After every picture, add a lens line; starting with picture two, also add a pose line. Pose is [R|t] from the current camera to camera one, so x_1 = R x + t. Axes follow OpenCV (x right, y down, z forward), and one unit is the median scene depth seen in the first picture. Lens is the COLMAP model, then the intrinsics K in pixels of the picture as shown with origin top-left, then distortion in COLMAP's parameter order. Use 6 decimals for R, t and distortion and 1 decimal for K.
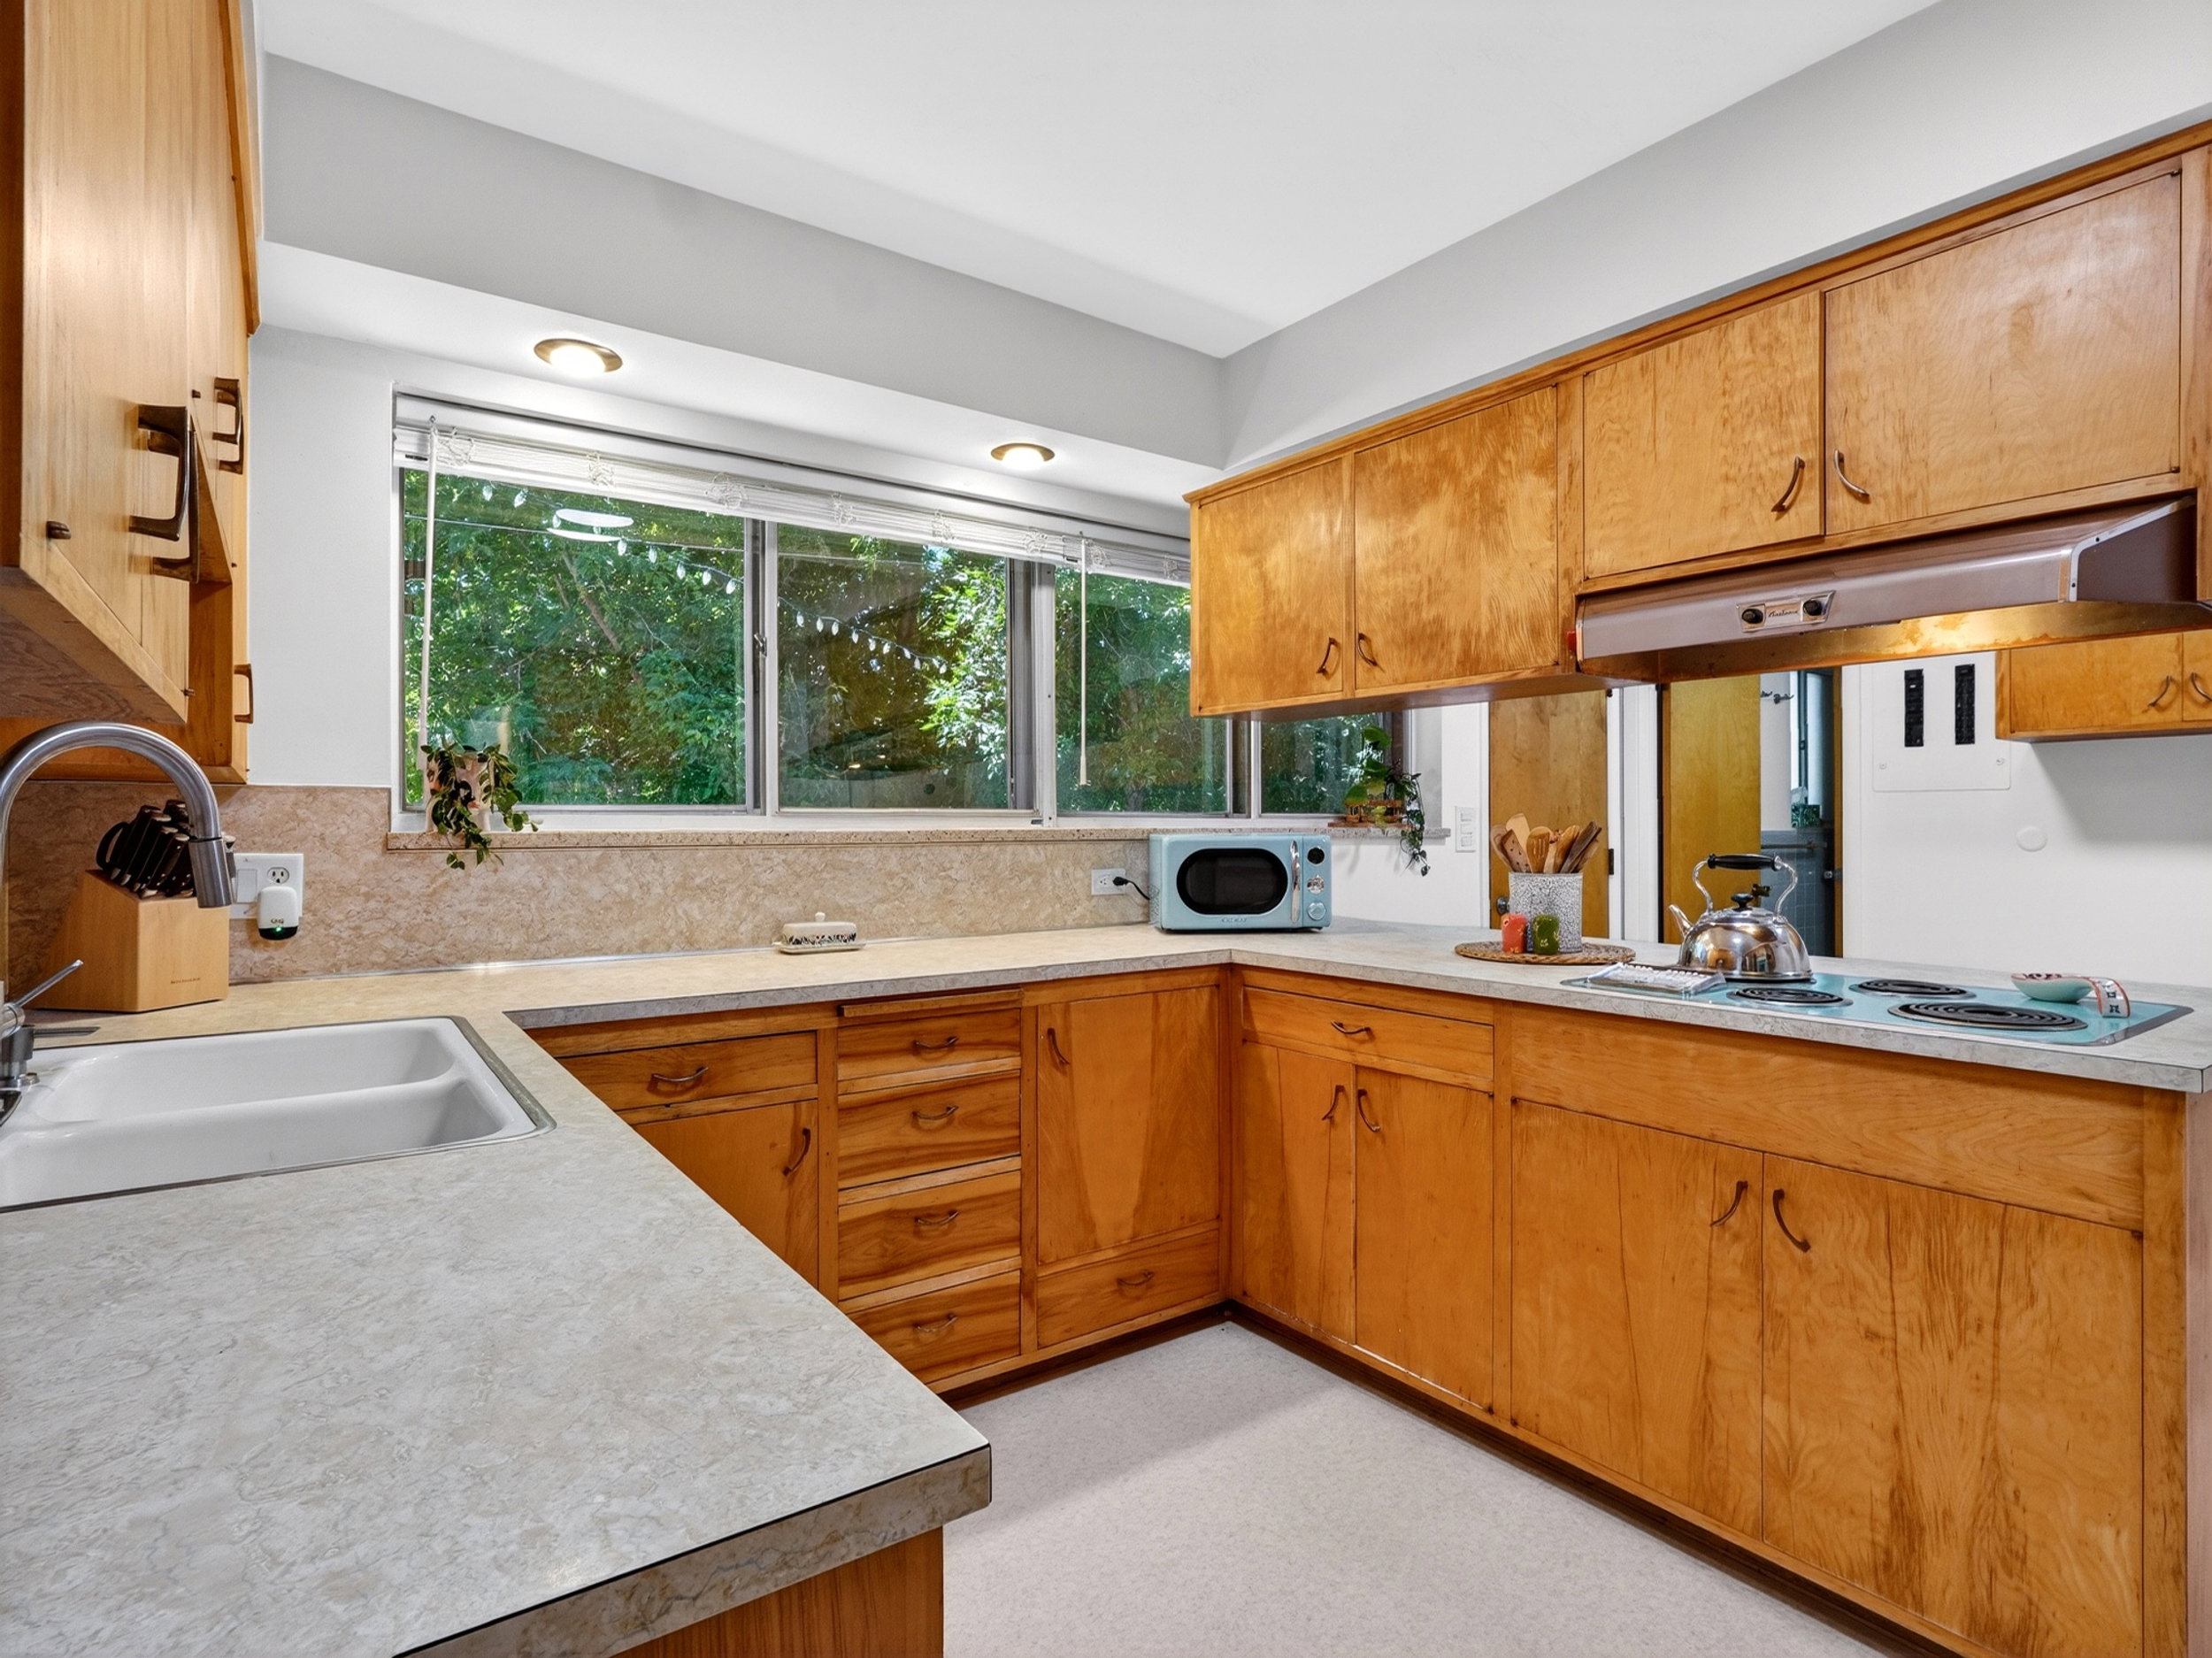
lens RADIAL K [[1152.0, 0, 1091.3], [0, 1152.0, 832.5], [0, 0, 1]] dist [-0.003931, 0.005076]
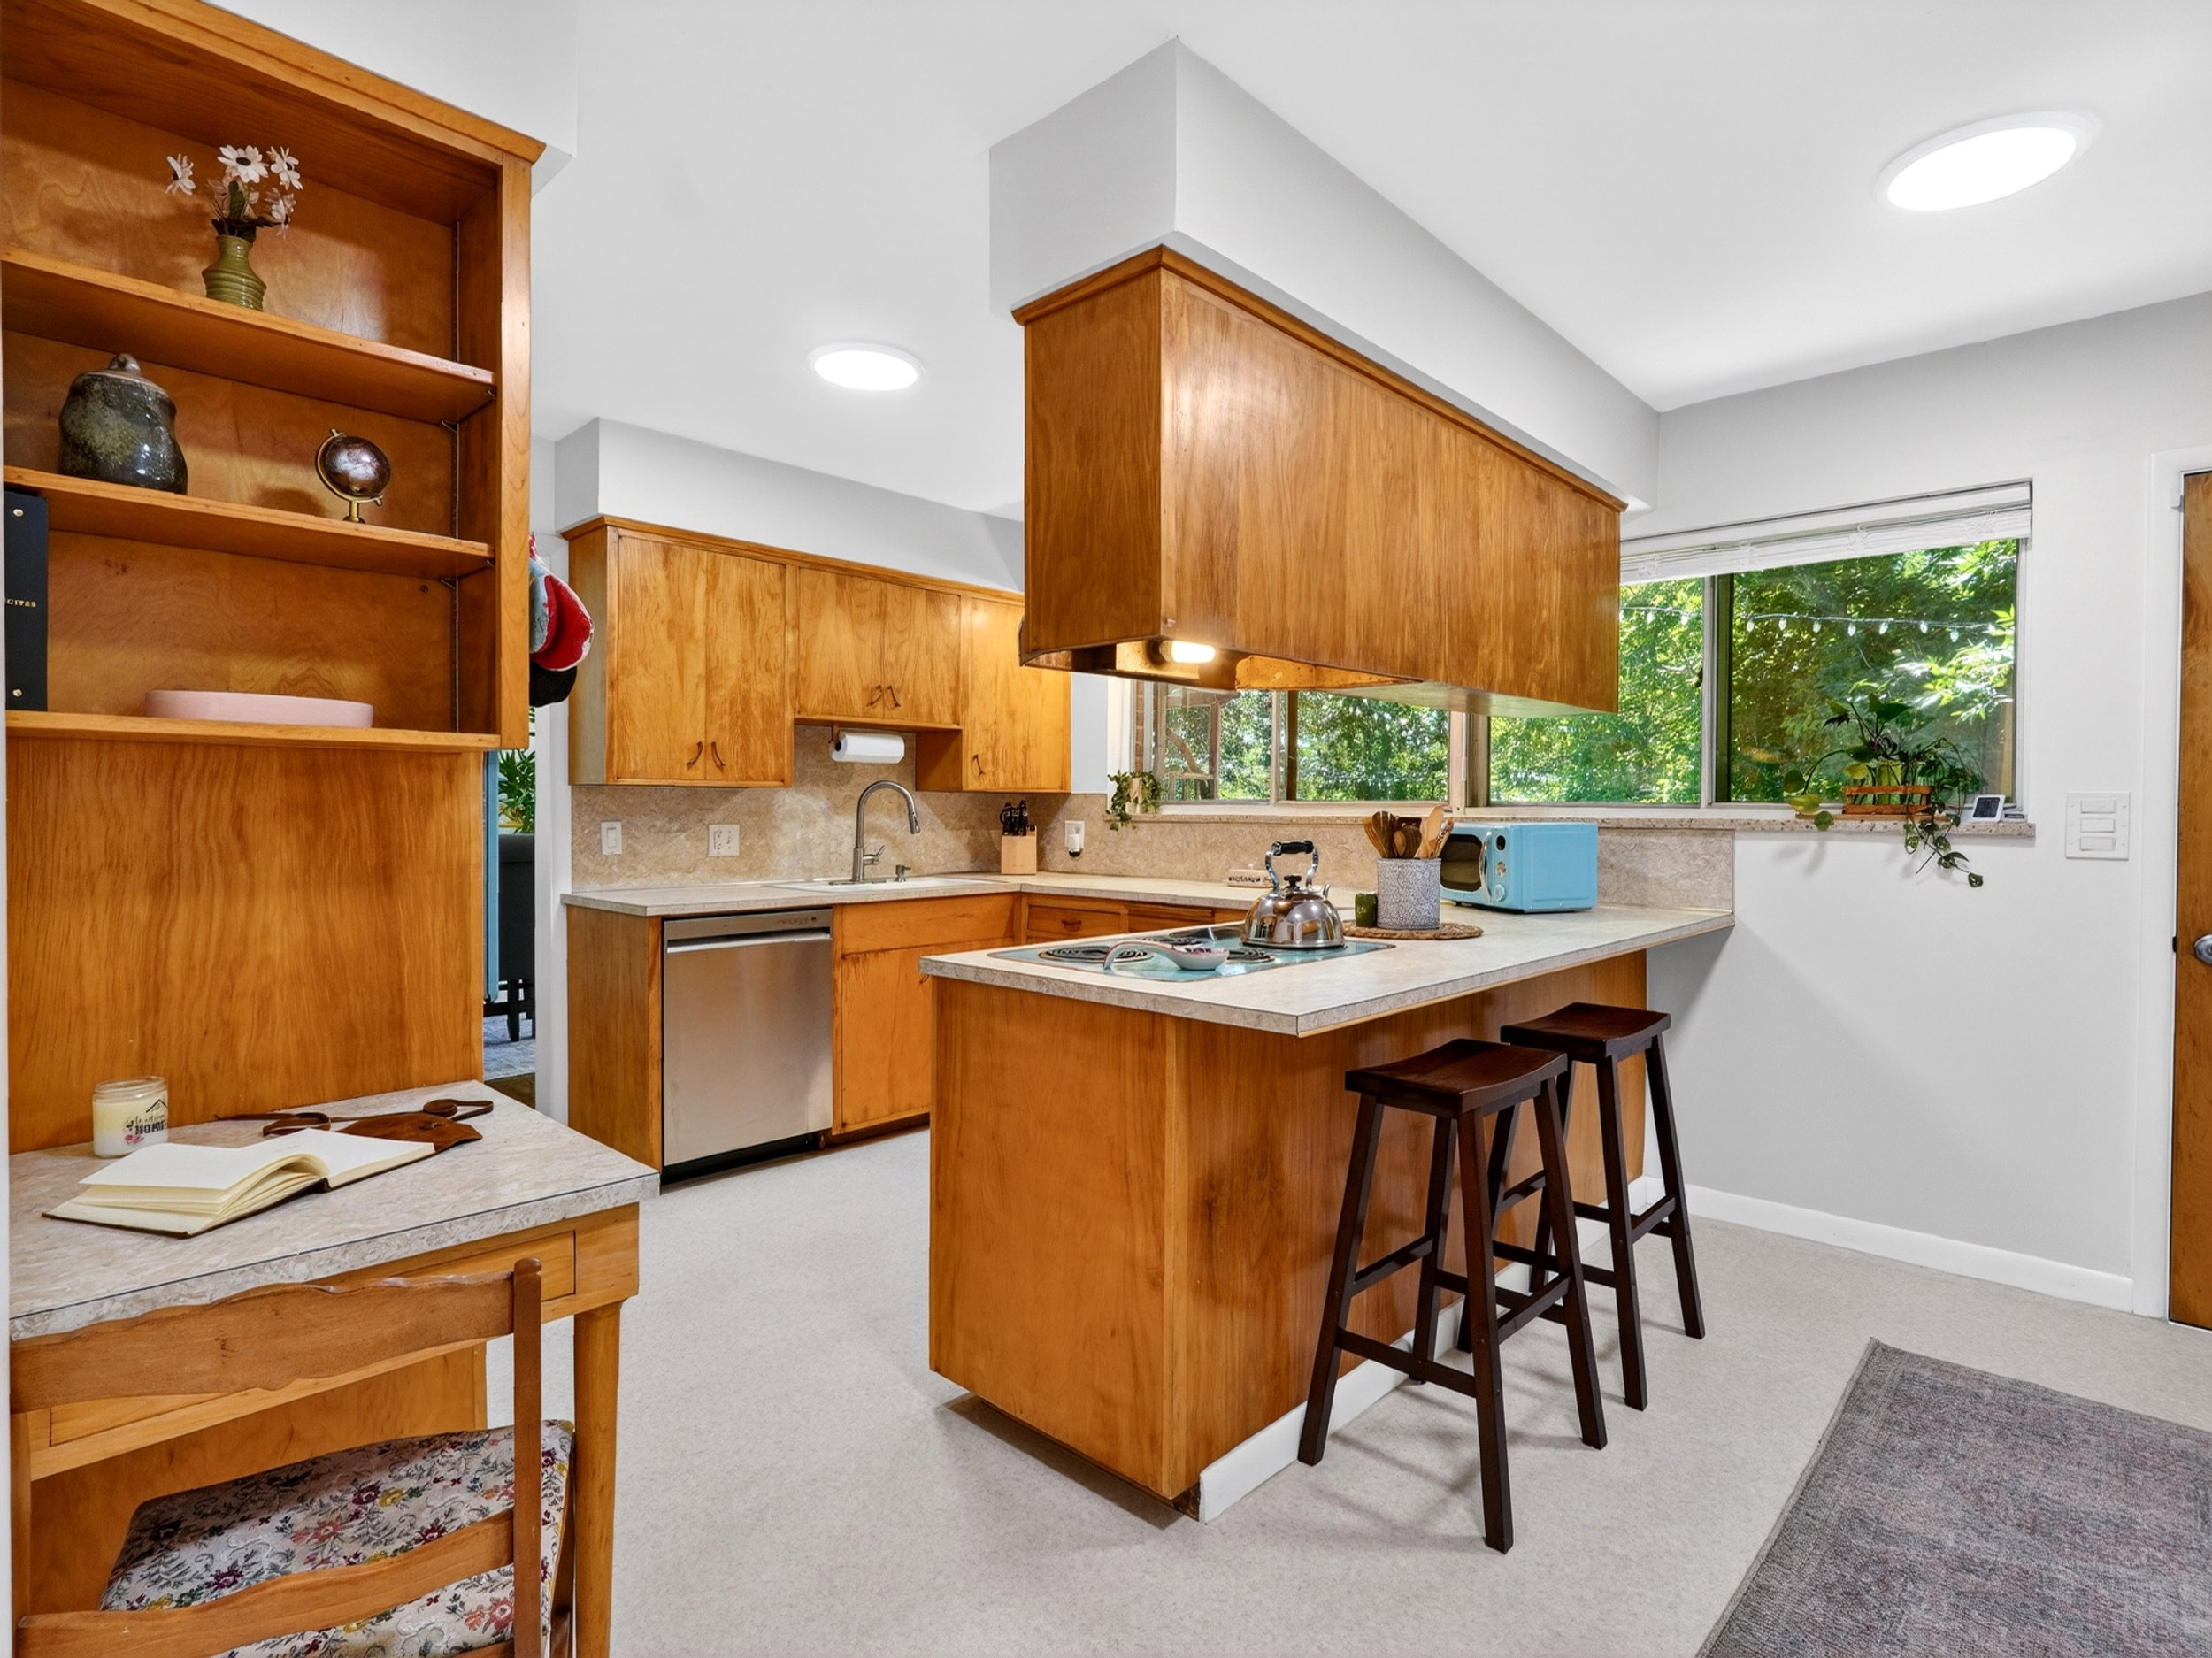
lens RADIAL K [[1152.0, 0, 1114.0], [0, 1152.0, 827.4], [0, 0, 1]] dist [-0.003931, 0.005076]
pose [[0.193897, 0.022791, -0.980757, 2.037983], [-0.003756, 0.999740, 0.022490, -0.031793], [0.981015, -0.000677, 0.193932, 0.659276]]
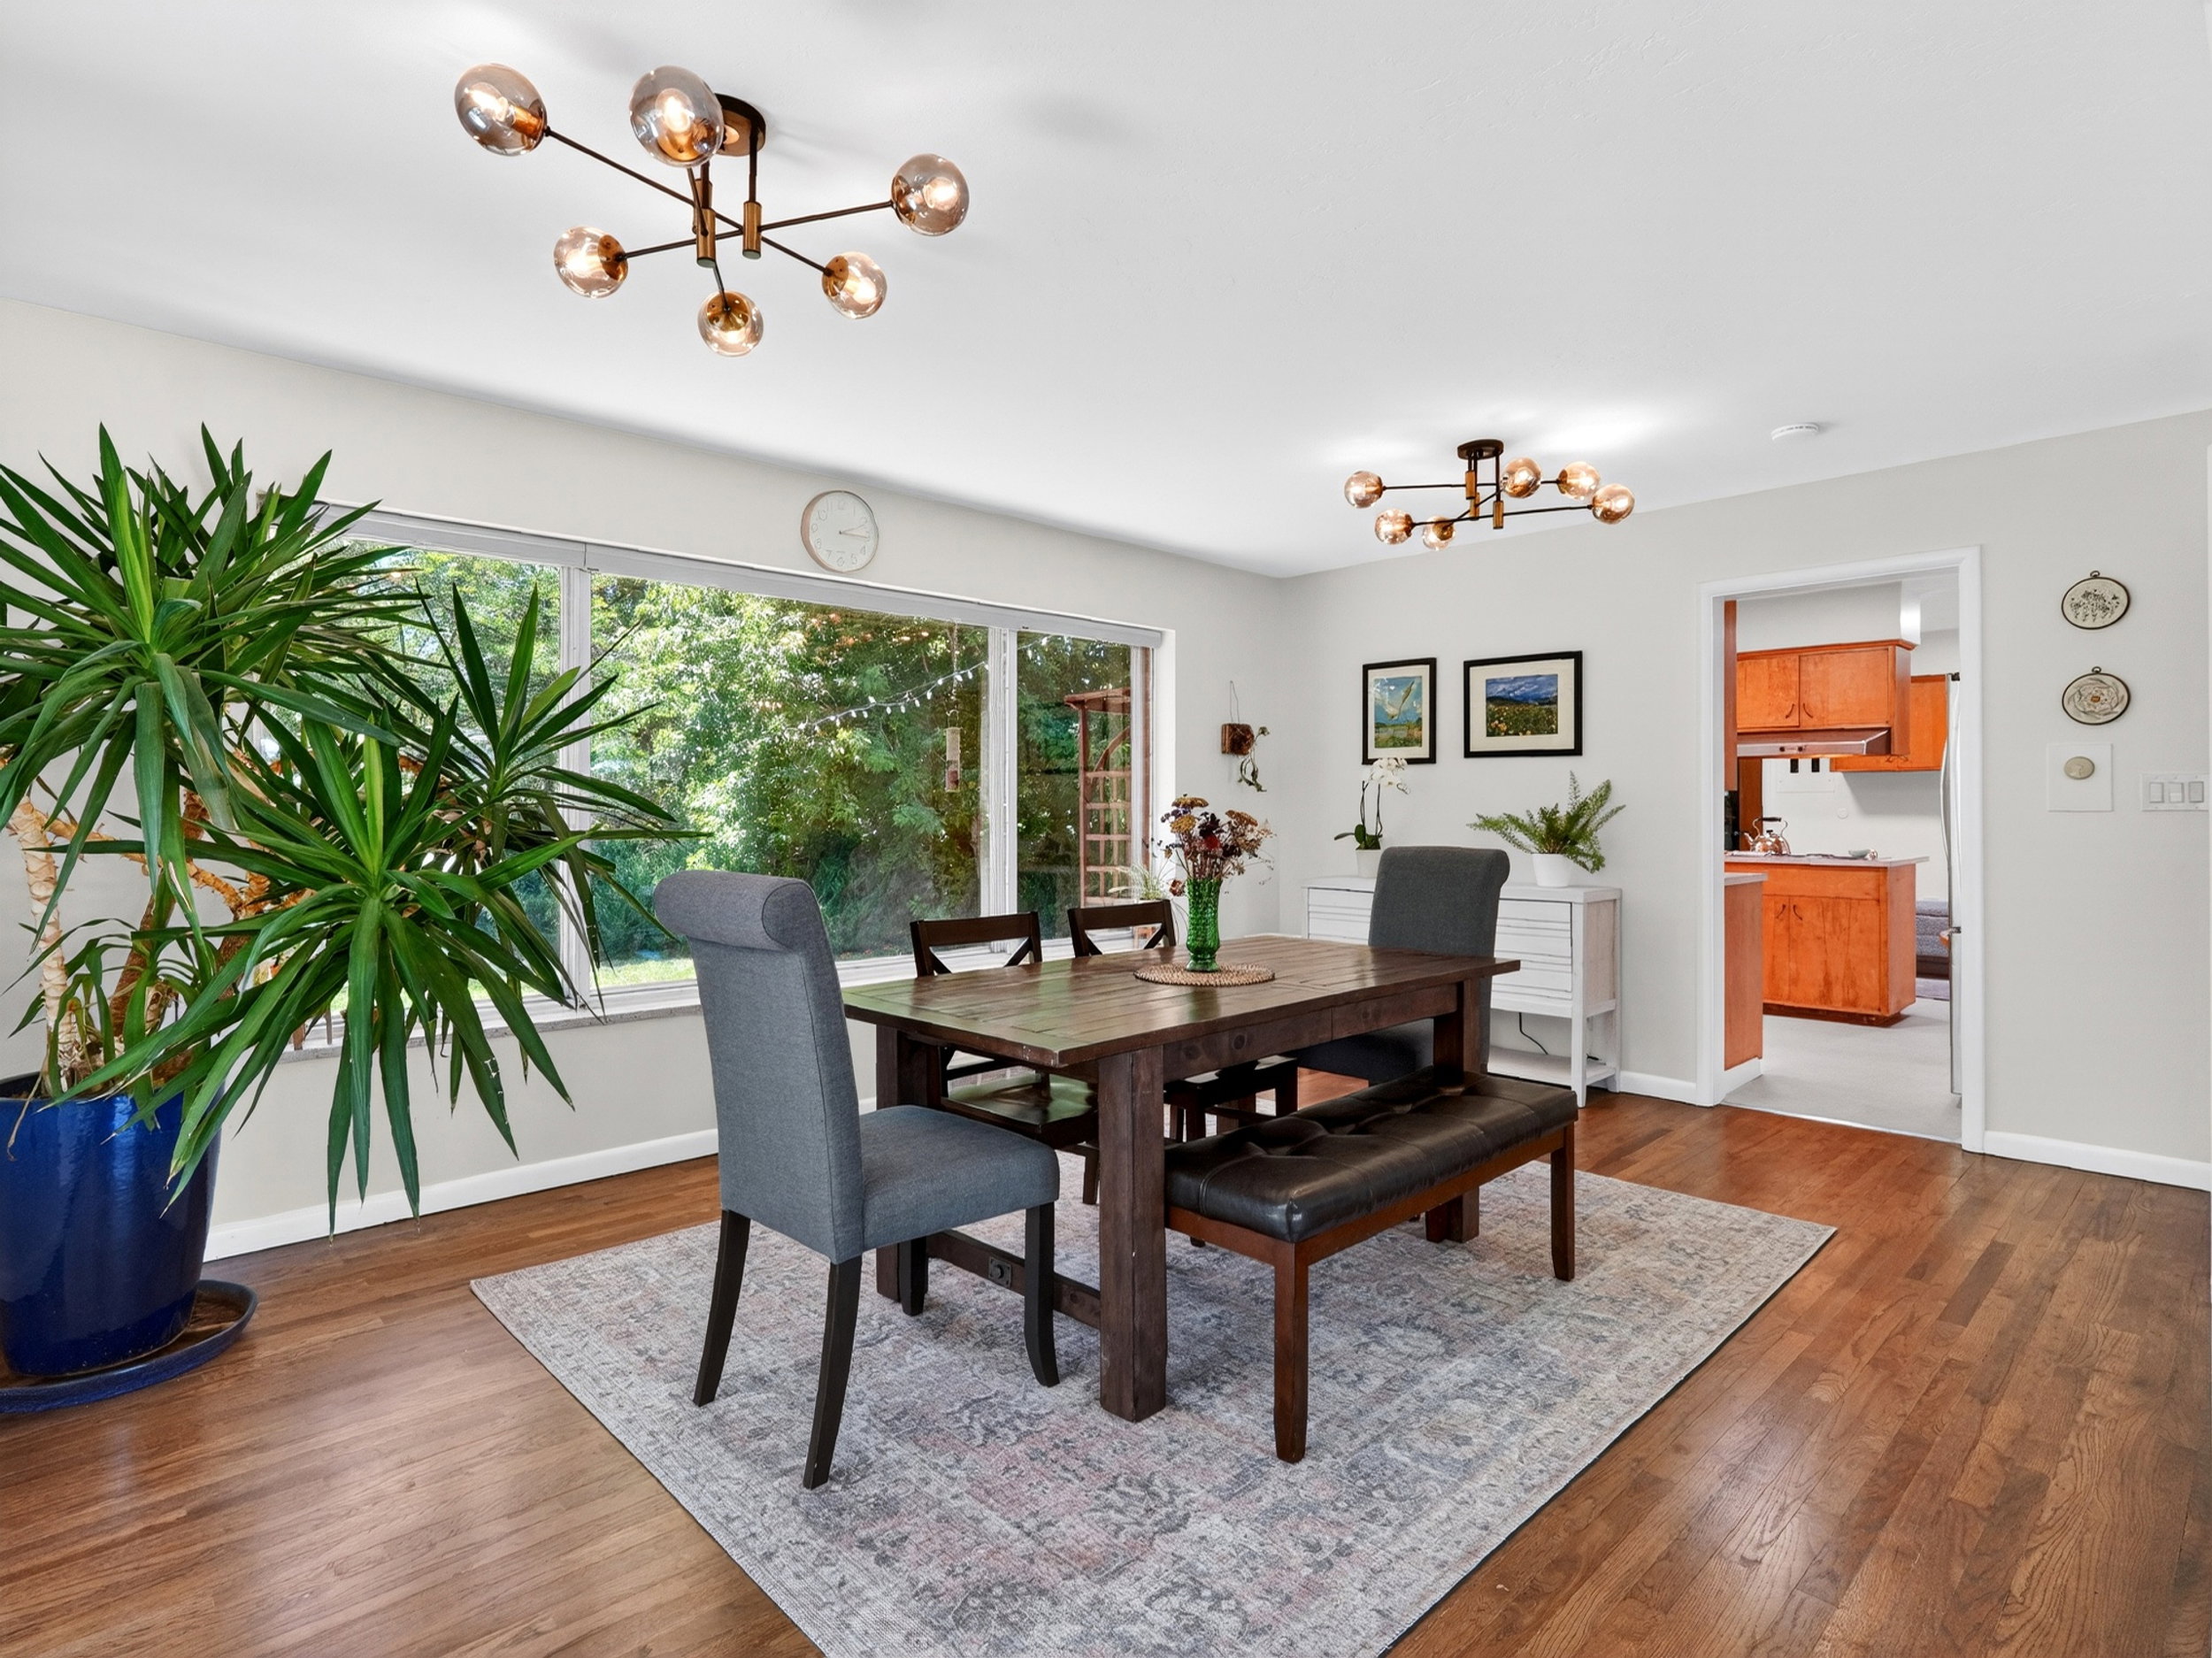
lens RADIAL K [[1152.0, 0, 1119.1], [0, 1152.0, 808.5], [0, 0, 1]] dist [-0.003931, 0.005076]
pose [[0.989494, 0.001091, 0.144571, -2.046098], [-0.000172, 0.999980, -0.006372, 0.020116], [-0.144575, 0.006280, 0.989474, -2.309270]]
